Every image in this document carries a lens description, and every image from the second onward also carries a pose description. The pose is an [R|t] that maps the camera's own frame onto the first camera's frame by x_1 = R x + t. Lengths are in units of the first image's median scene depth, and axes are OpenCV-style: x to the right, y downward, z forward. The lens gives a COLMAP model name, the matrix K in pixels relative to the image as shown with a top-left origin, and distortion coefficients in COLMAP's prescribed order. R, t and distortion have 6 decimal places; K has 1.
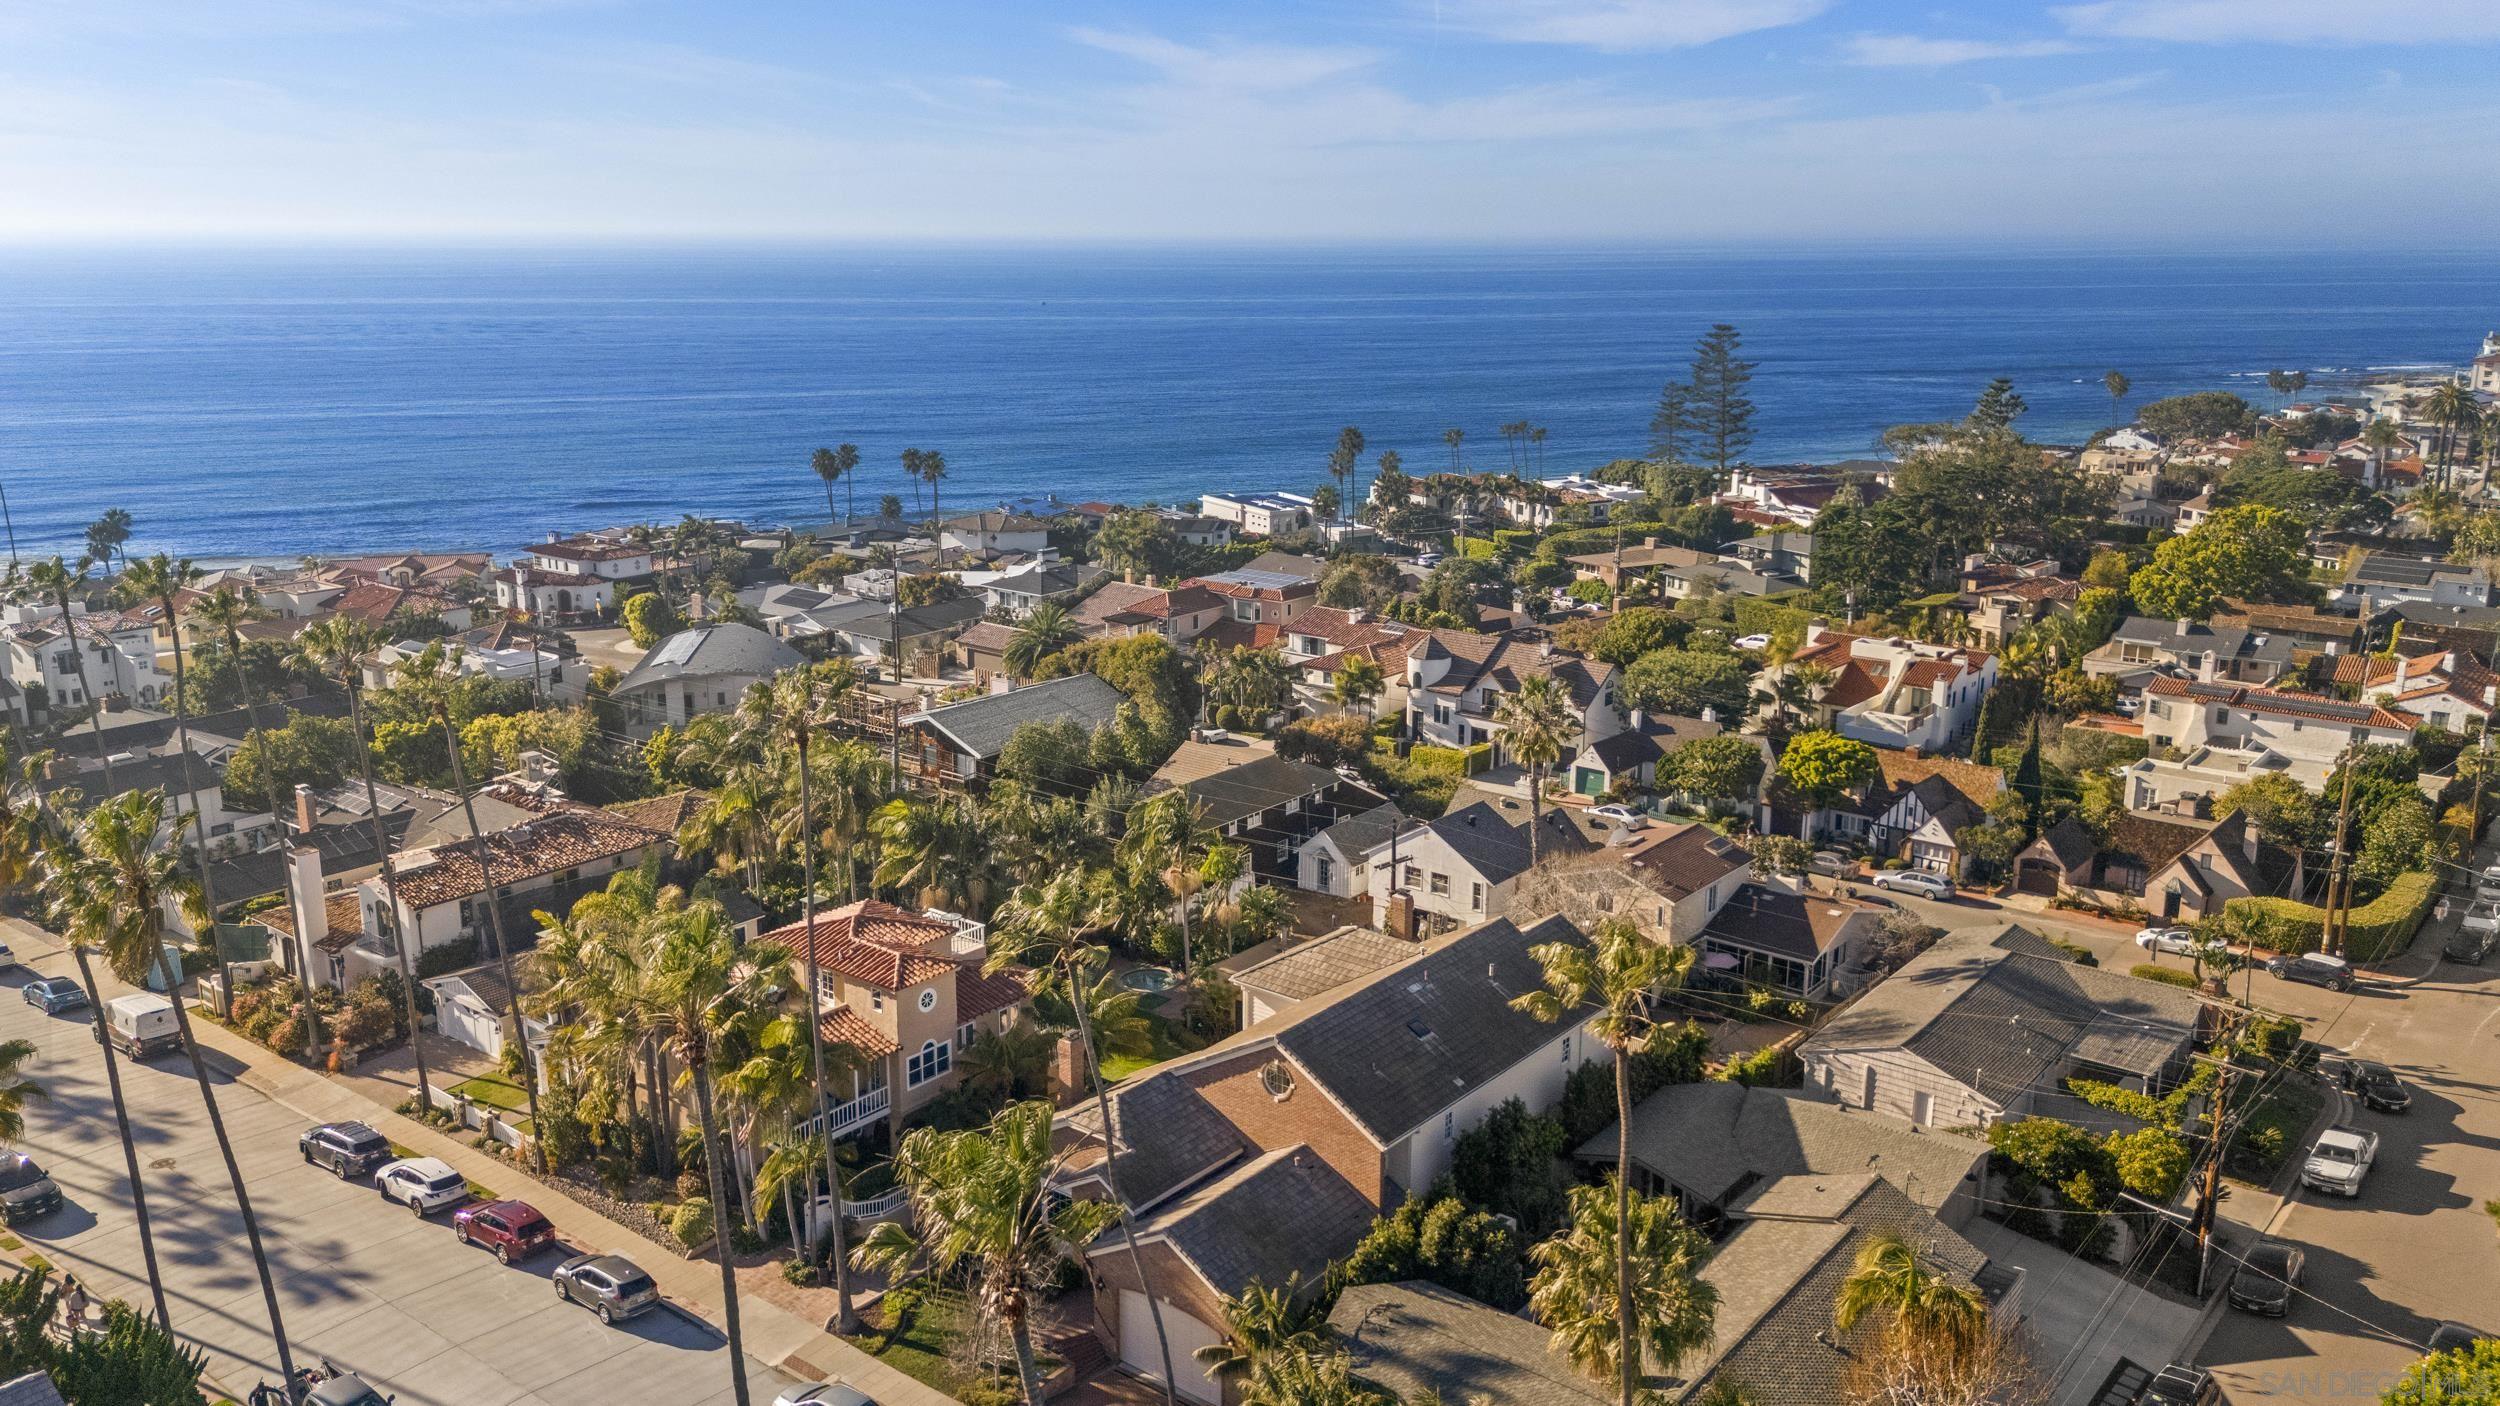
lens RADIAL K [[1853.4, 0, 1250.0], [0, 1853.4, 703.0], [0, 0, 1]] dist [0.053121, -0.002428]
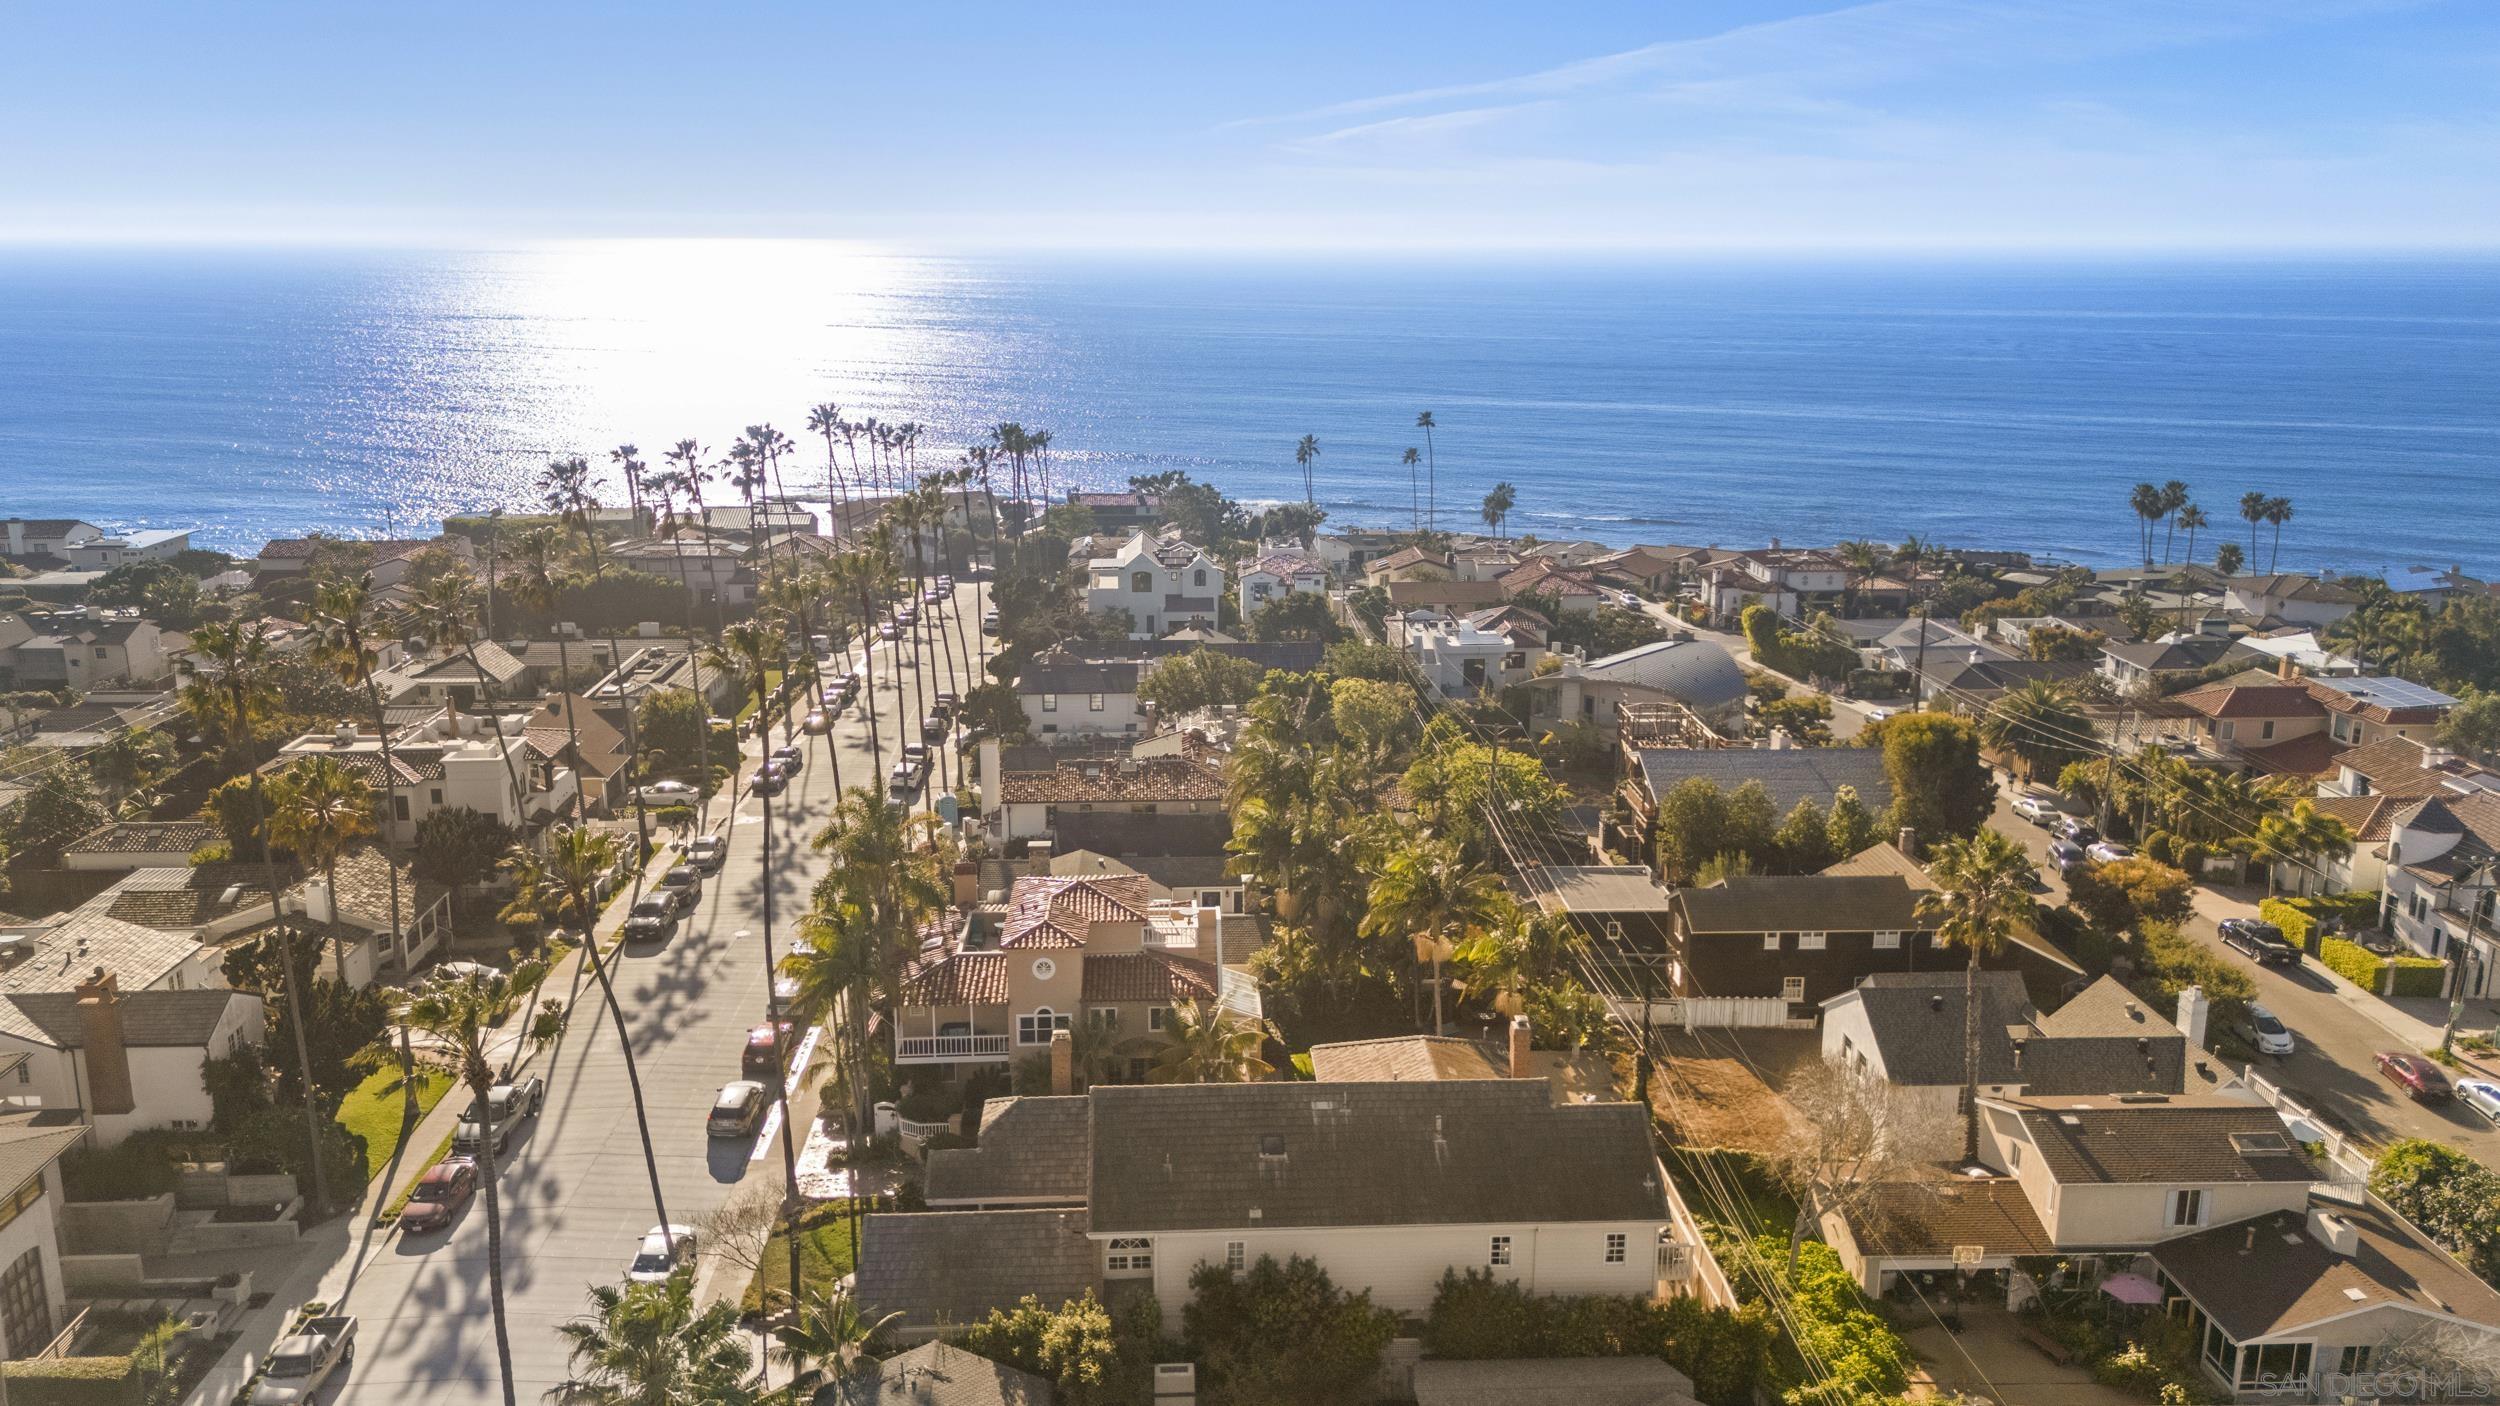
lens RADIAL K [[1853.4, 0, 1250.0], [0, 1853.4, 703.0], [0, 0, 1]] dist [0.053121, -0.002428]
pose [[0.675425, 0.176812, -0.715918, 0.308354], [-0.180420, 0.980947, 0.072052, -0.042735], [0.715017, 0.080500, 0.694456, 0.156819]]
